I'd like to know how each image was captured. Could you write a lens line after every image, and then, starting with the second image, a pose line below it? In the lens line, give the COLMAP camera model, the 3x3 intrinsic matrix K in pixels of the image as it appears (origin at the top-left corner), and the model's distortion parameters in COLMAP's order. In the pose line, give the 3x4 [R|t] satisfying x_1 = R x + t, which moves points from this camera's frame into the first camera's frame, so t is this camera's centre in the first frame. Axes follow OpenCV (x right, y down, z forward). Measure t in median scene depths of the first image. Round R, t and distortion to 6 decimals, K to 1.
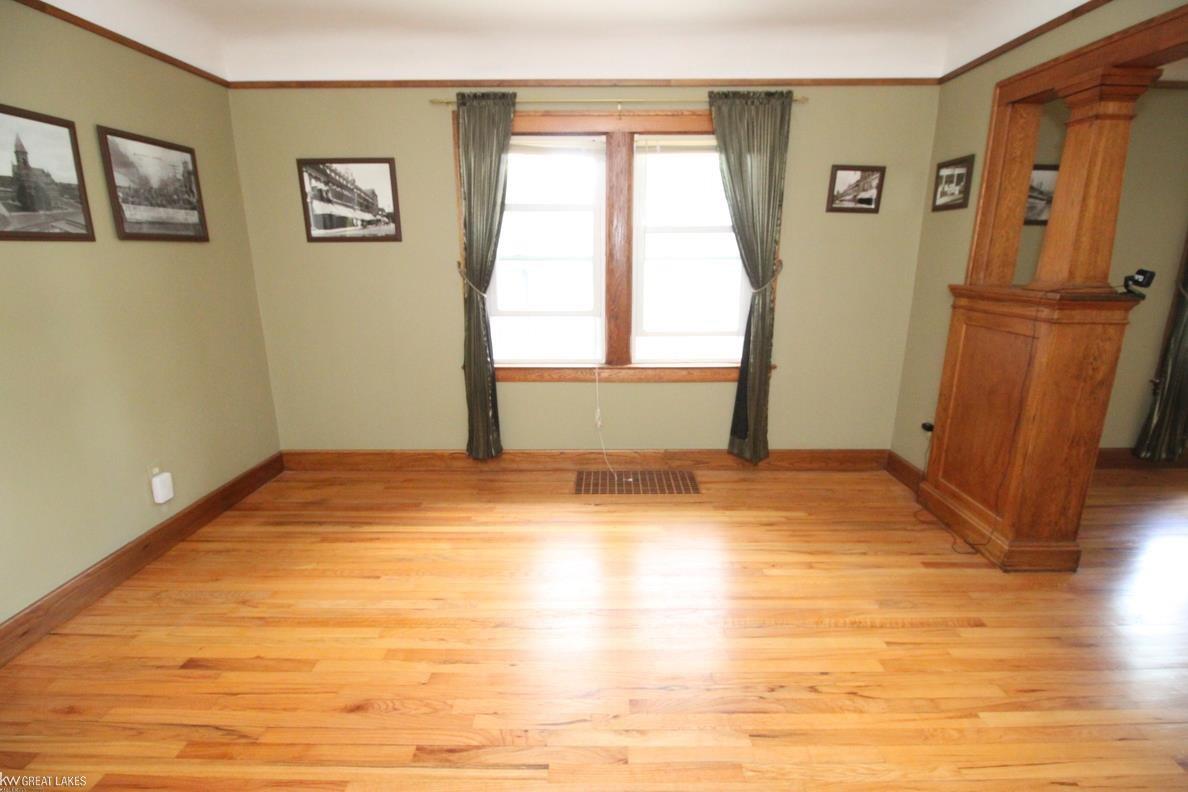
lens RADIAL K [[549.9, 0, 599.2], [0, 549.9, 394.9], [0, 0, 1]] dist [-0.001207, -0.009460]
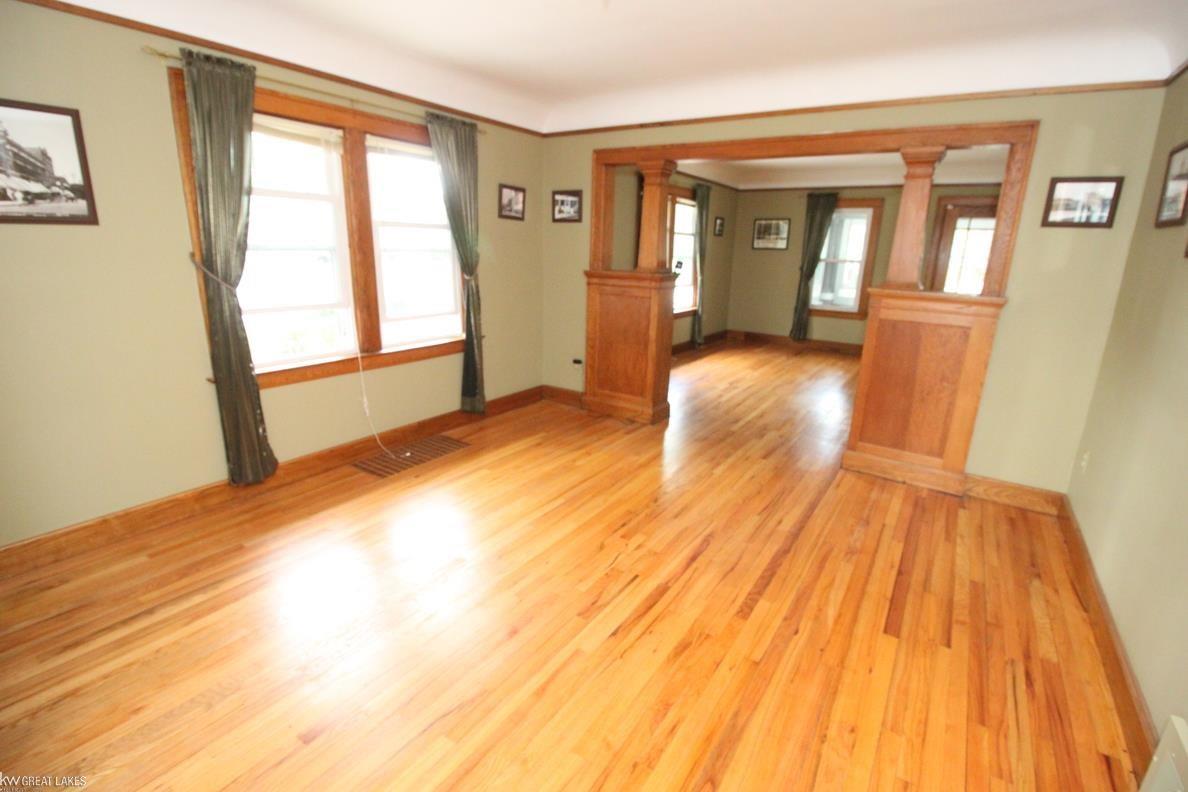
lens RADIAL K [[549.9, 0, 599.2], [0, 549.9, 394.9], [0, 0, 1]] dist [-0.001207, -0.009460]
pose [[0.544962, -0.202699, 0.813590, -0.666607], [0.176438, 0.976334, 0.125063, -0.033251], [-0.819686, 0.075394, 0.567829, 0.061640]]
